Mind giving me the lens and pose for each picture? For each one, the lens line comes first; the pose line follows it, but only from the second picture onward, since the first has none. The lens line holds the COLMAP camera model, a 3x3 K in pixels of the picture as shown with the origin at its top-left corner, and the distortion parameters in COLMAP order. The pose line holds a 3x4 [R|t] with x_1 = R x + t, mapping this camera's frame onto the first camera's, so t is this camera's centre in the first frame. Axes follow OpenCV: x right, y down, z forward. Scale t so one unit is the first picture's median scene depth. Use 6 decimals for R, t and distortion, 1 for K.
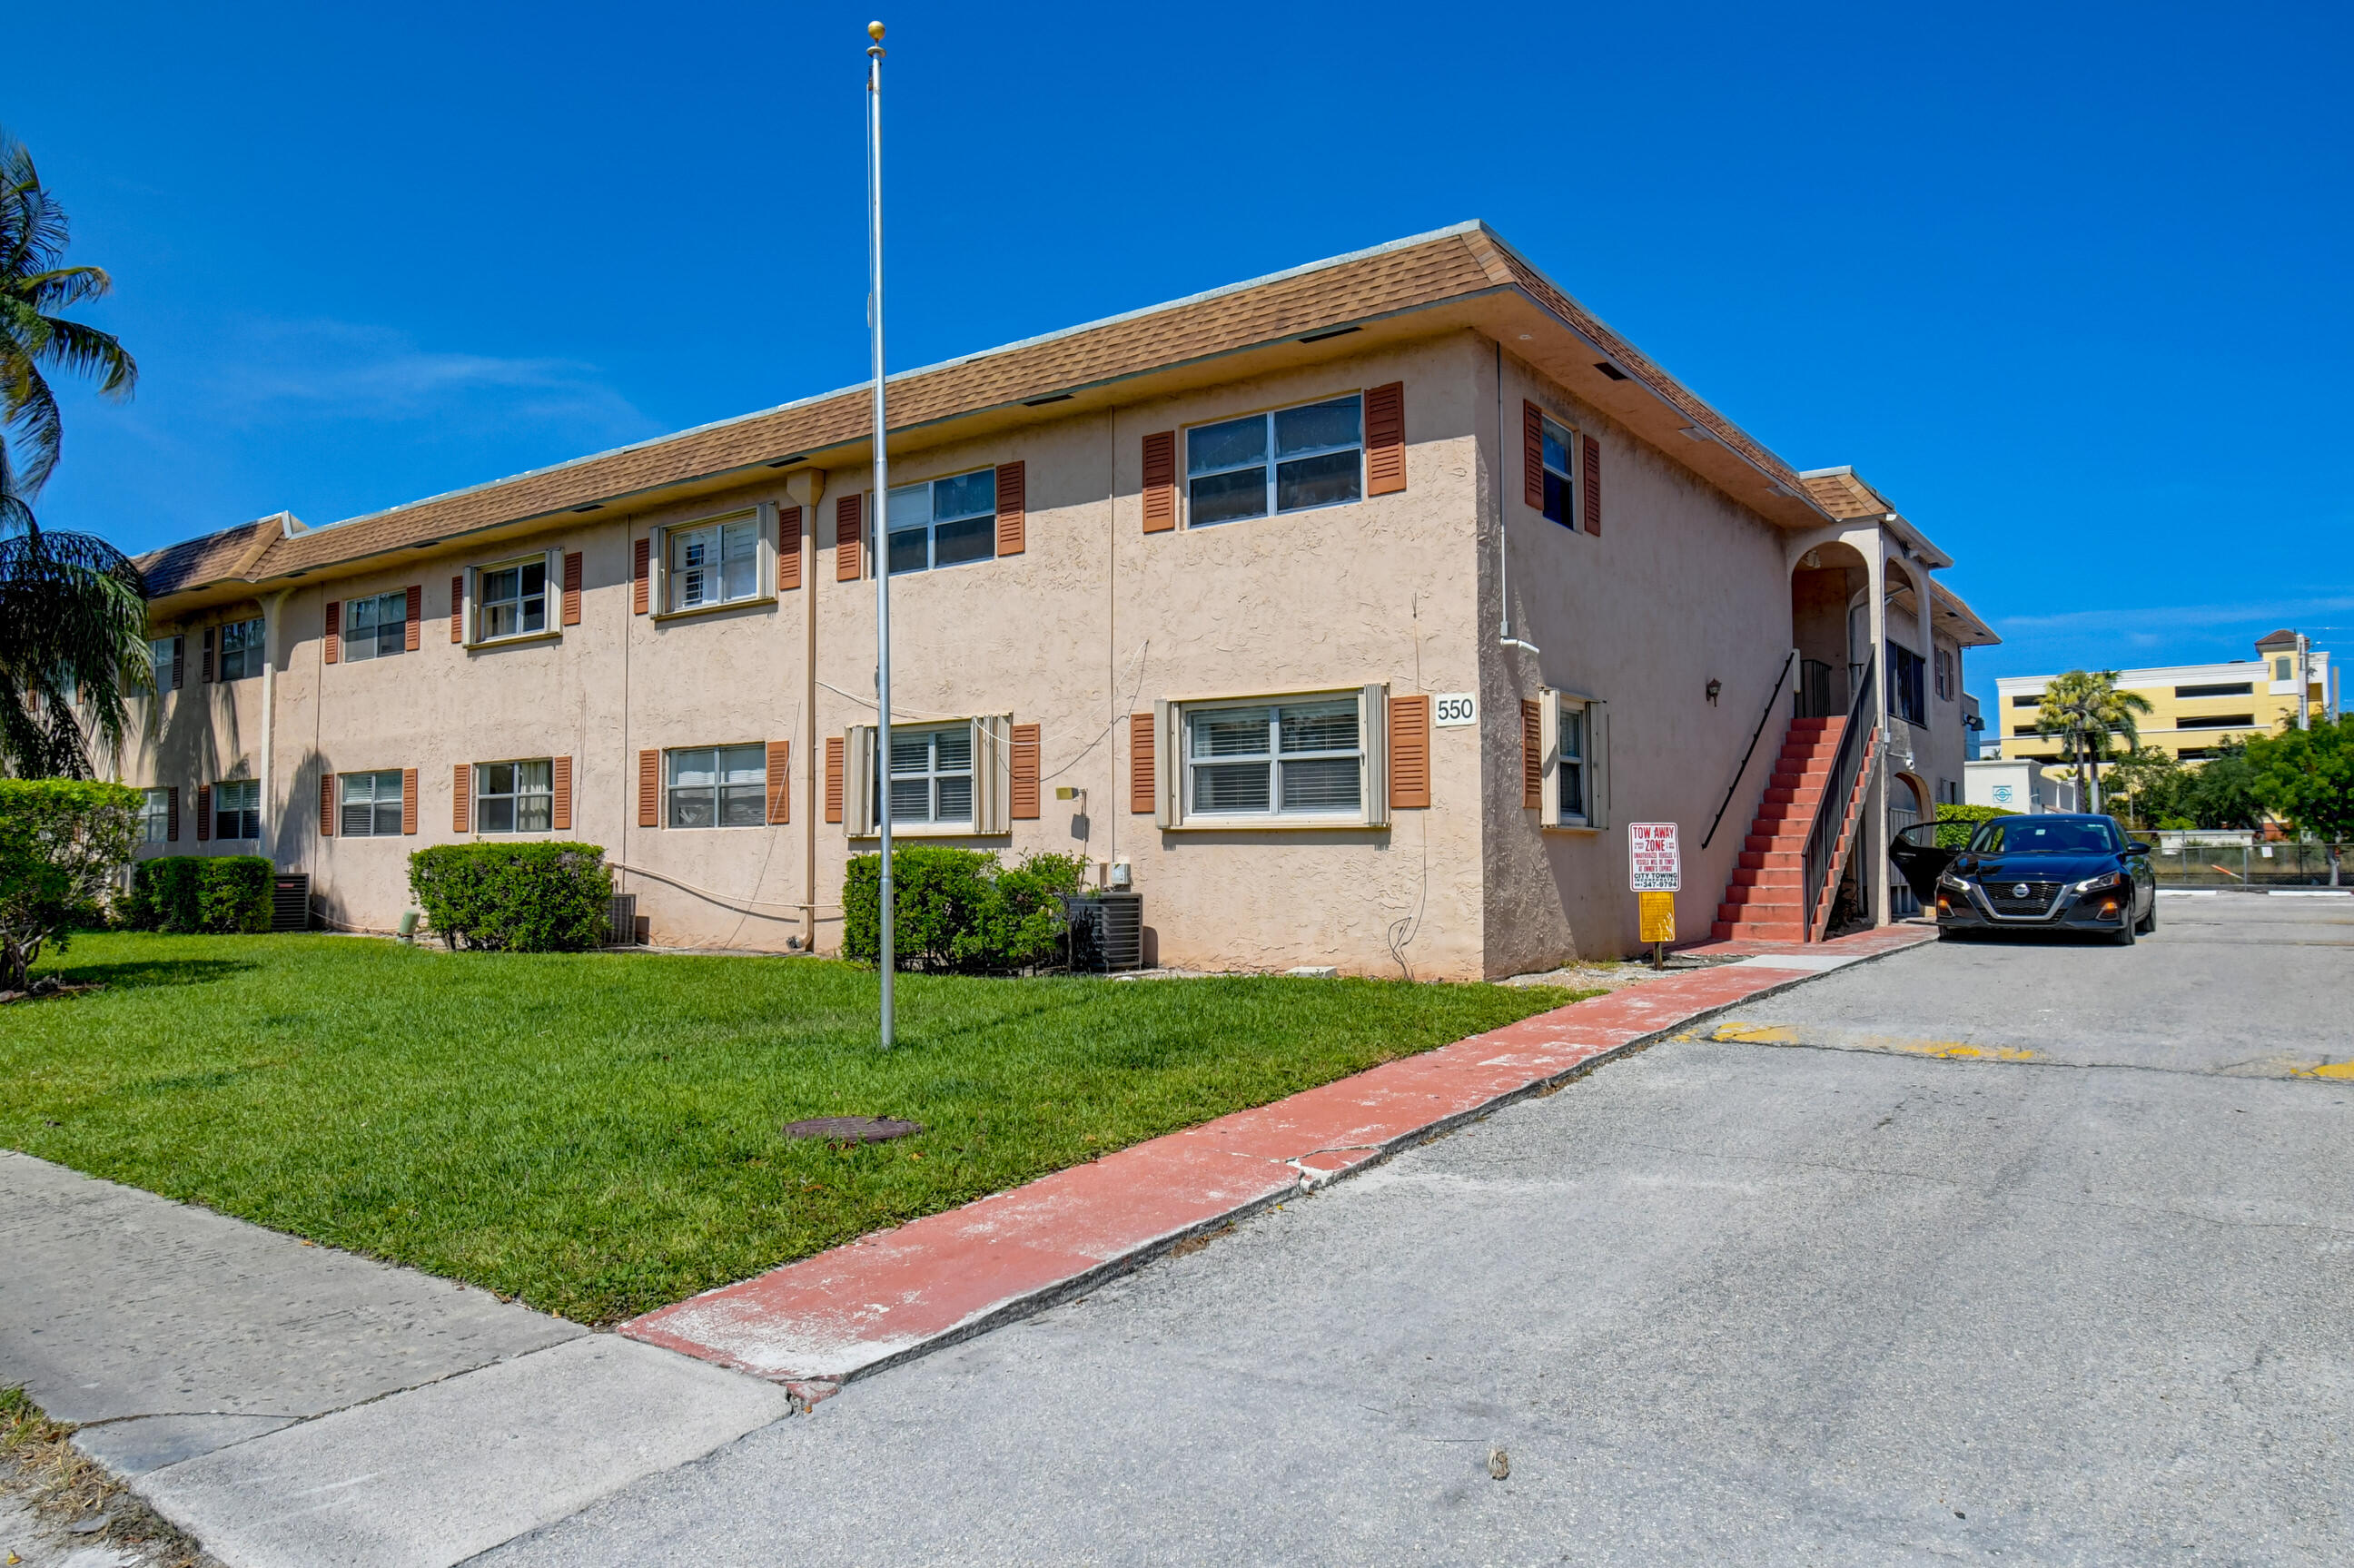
lens RADIAL K [[1539.2, 0, 1175.8], [0, 1539.2, 777.8], [0, 0, 1]] dist [0.002291, 0.003217]
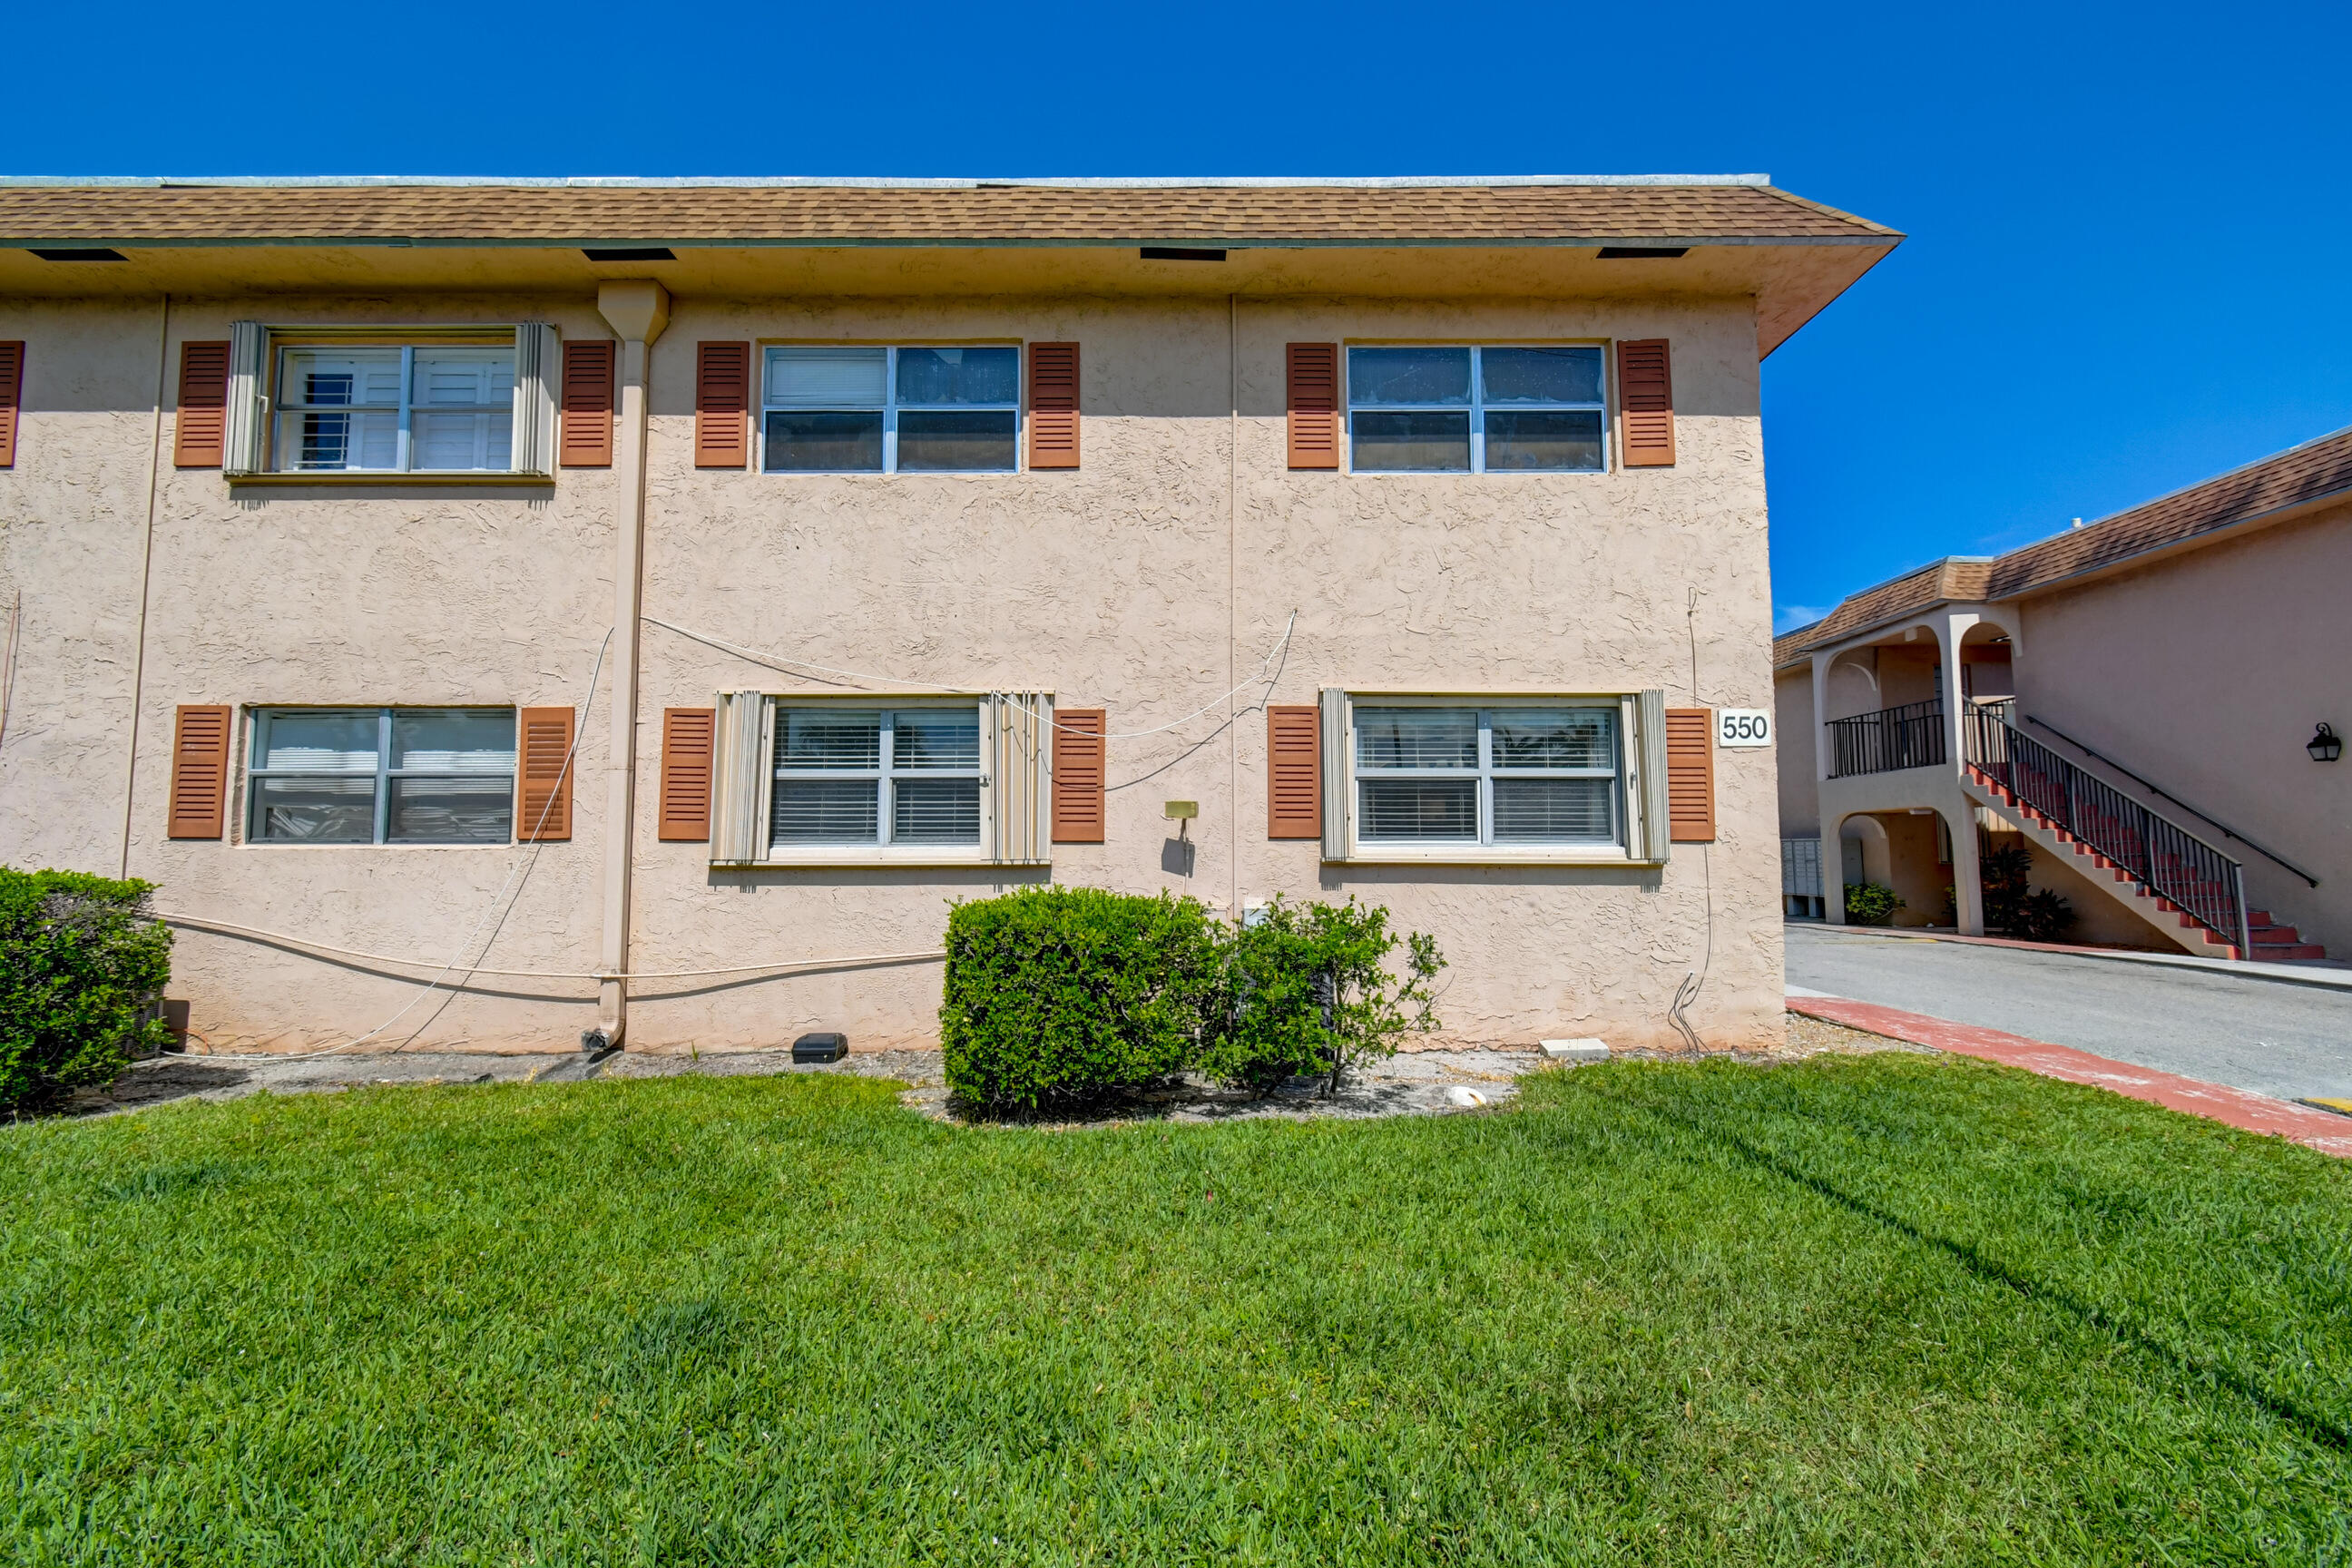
lens RADIAL K [[1042.1, 0, 1178.5], [0, 1042.1, 779.4], [0, 0, 1]] dist [0.009507, -0.003065]
pose [[0.811923, 0.049910, 0.581627, -0.330224], [-0.034732, 0.998704, -0.037215, 0.013549], [-0.582730, 0.010015, 0.812604, 0.573293]]
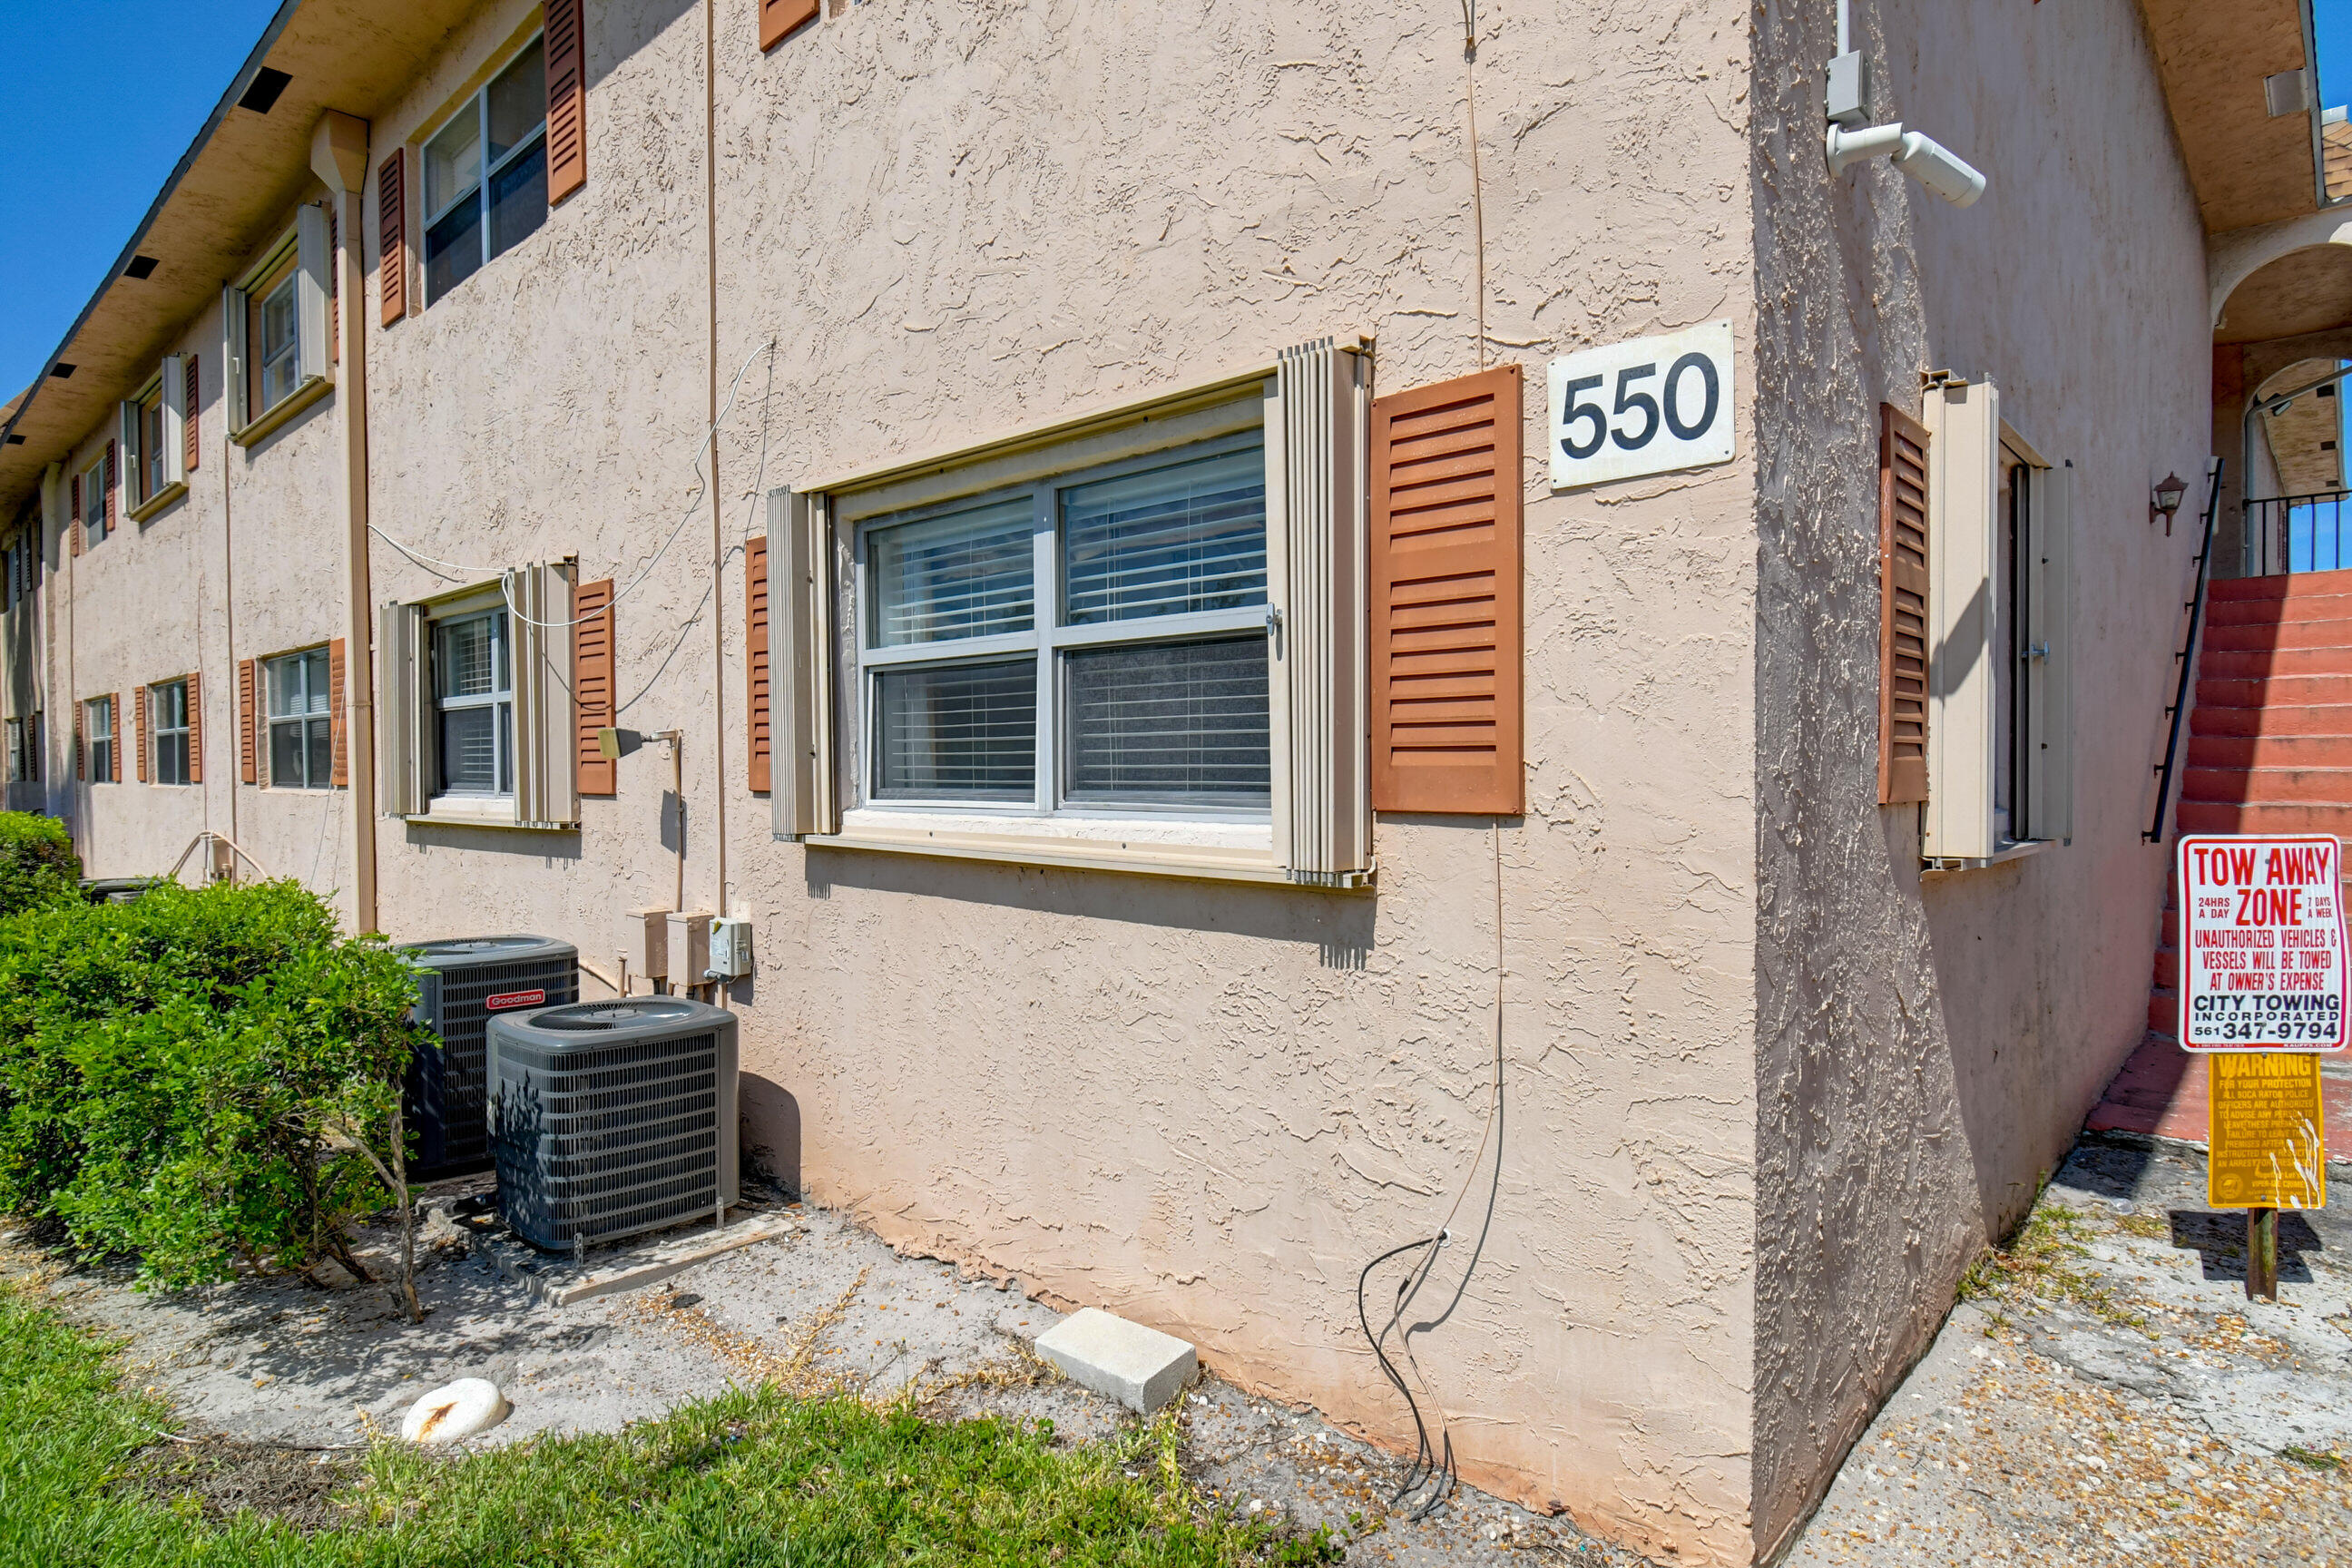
lens RADIAL K [[1284.7, 0, 1178.6], [0, 1284.7, 782.8], [0, 0, 1]] dist [0.002217, -0.001824]
pose [[0.992972, -0.001500, -0.118339, 0.109006], [0.009800, 0.997527, 0.069594, -0.001408], [0.117942, -0.070264, 0.990532, 0.639188]]
